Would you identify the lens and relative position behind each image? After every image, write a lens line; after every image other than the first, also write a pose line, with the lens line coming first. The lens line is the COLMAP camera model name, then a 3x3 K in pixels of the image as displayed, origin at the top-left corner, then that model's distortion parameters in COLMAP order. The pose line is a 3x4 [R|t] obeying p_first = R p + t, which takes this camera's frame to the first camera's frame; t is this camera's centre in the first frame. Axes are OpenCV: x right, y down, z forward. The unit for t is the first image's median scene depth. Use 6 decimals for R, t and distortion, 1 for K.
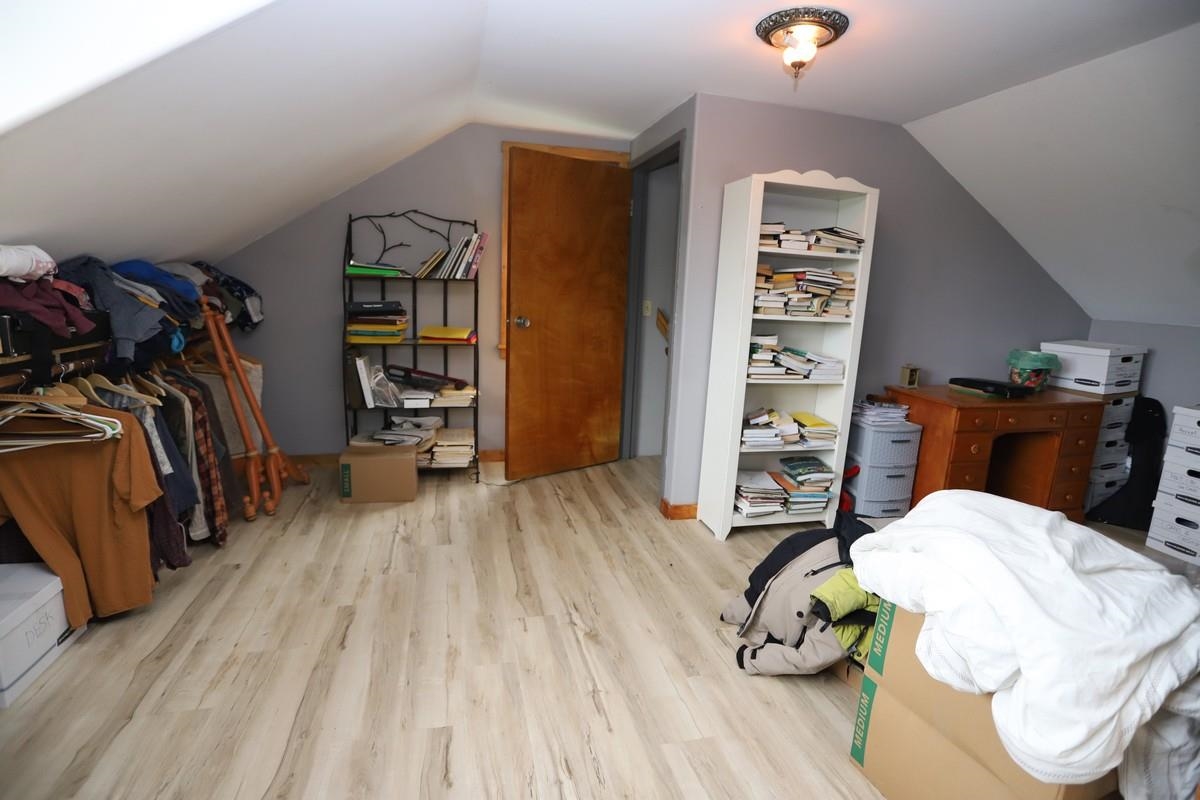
lens RADIAL K [[577.6, 0, 596.6], [0, 577.6, 397.6], [0, 0, 1]] dist [-0.066626, 0.023362]
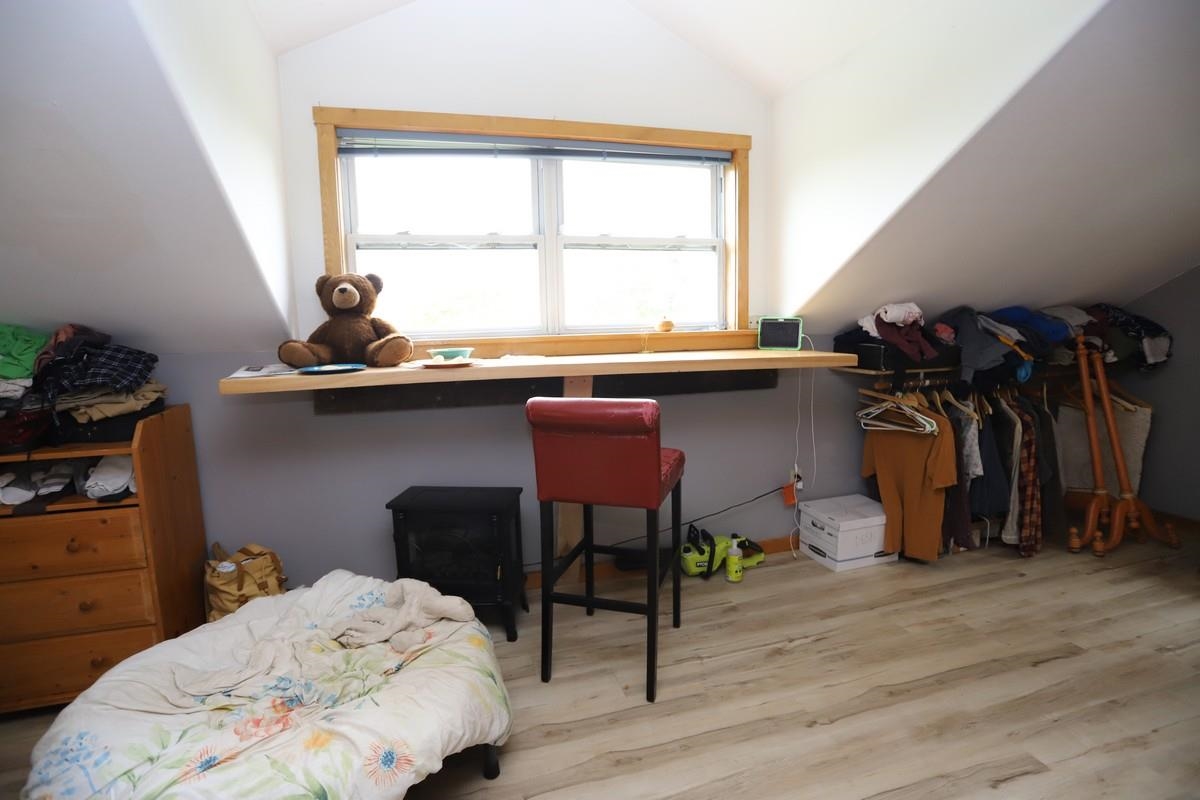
lens RADIAL K [[577.6, 0, 593.6], [0, 577.6, 400.4], [0, 0, 1]] dist [-0.066626, 0.023362]
pose [[0.035661, 0.097335, -0.994613, 0.430771], [-0.168971, 0.981504, 0.089994, 0.004160], [0.984976, 0.164851, 0.051449, 0.050728]]
